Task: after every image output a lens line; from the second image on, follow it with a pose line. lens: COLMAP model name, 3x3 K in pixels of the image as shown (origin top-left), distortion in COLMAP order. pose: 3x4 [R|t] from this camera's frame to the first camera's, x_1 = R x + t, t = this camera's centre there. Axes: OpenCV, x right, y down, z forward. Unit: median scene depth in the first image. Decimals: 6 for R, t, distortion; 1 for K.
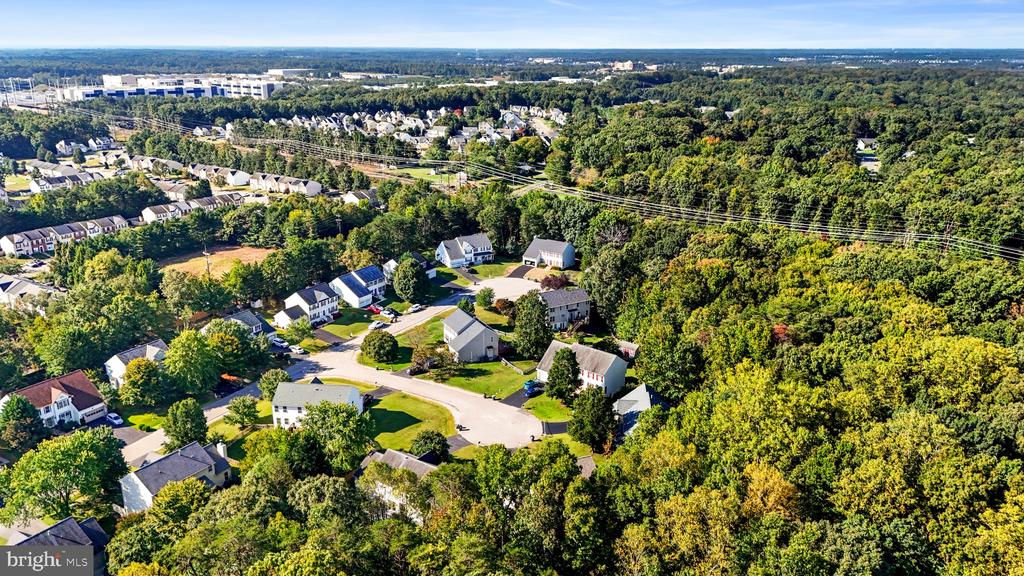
lens RADIAL K [[756.9, 0, 511.5], [0, 756.9, 303.8], [0, 0, 1]] dist [0.064695, -0.066761]
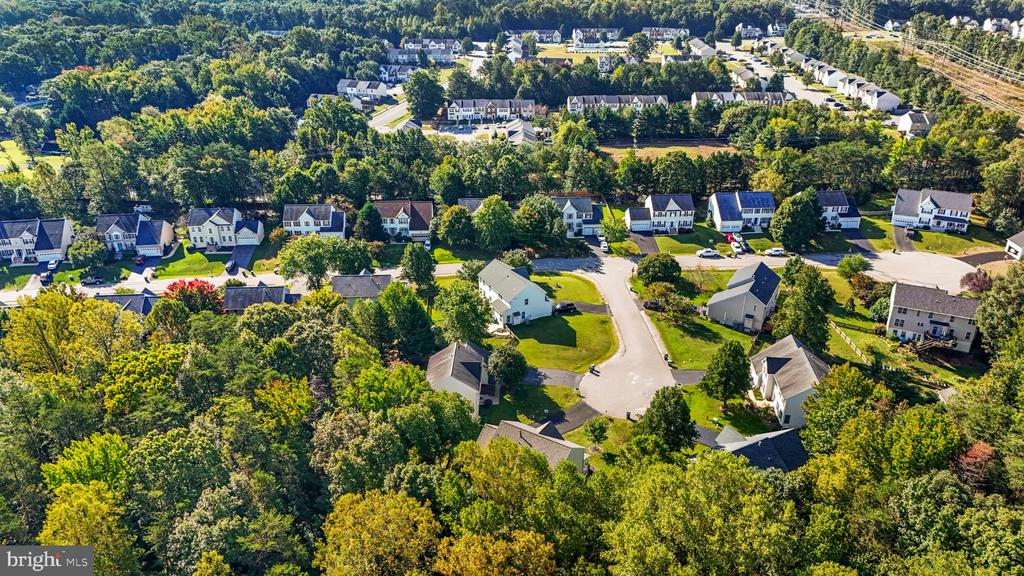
lens RADIAL K [[754.8, 0, 511.9], [0, 754.8, 302.7], [0, 0, 1]] dist [0.070124, -0.076522]
pose [[0.555771, 0.366142, -0.746364, 0.395117], [-0.262348, 0.929158, 0.260460, -0.092753], [0.788855, 0.051051, 0.612455, 0.267748]]
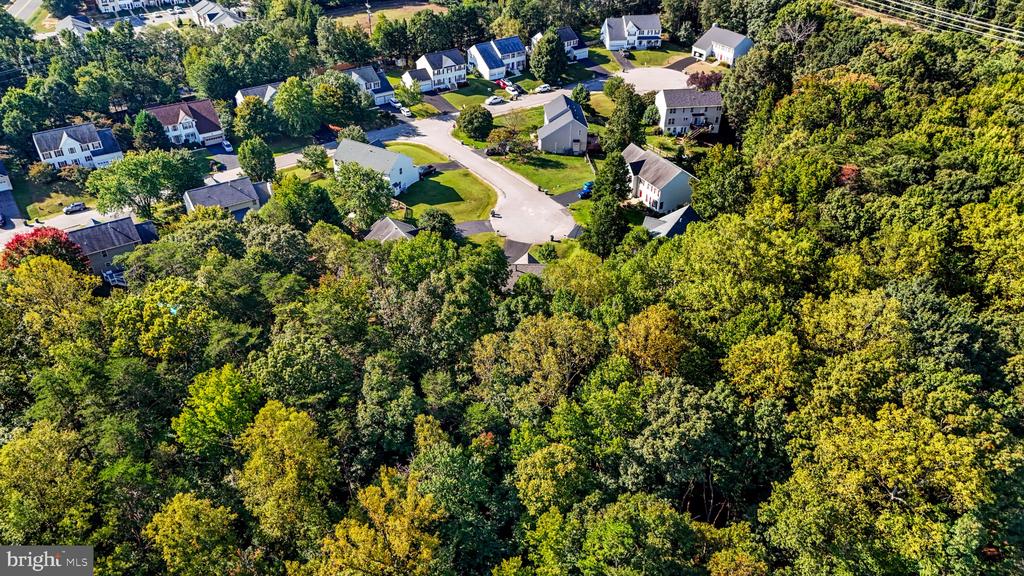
lens RADIAL K [[747.6, 0, 512.5], [0, 747.6, 301.6], [0, 0, 1]] dist [0.072981, -0.081231]
pose [[0.917014, 0.233484, -0.323373, 0.228169], [-0.134283, 0.944153, 0.300905, -0.022635], [0.375570, -0.232510, 0.897154, 0.062783]]
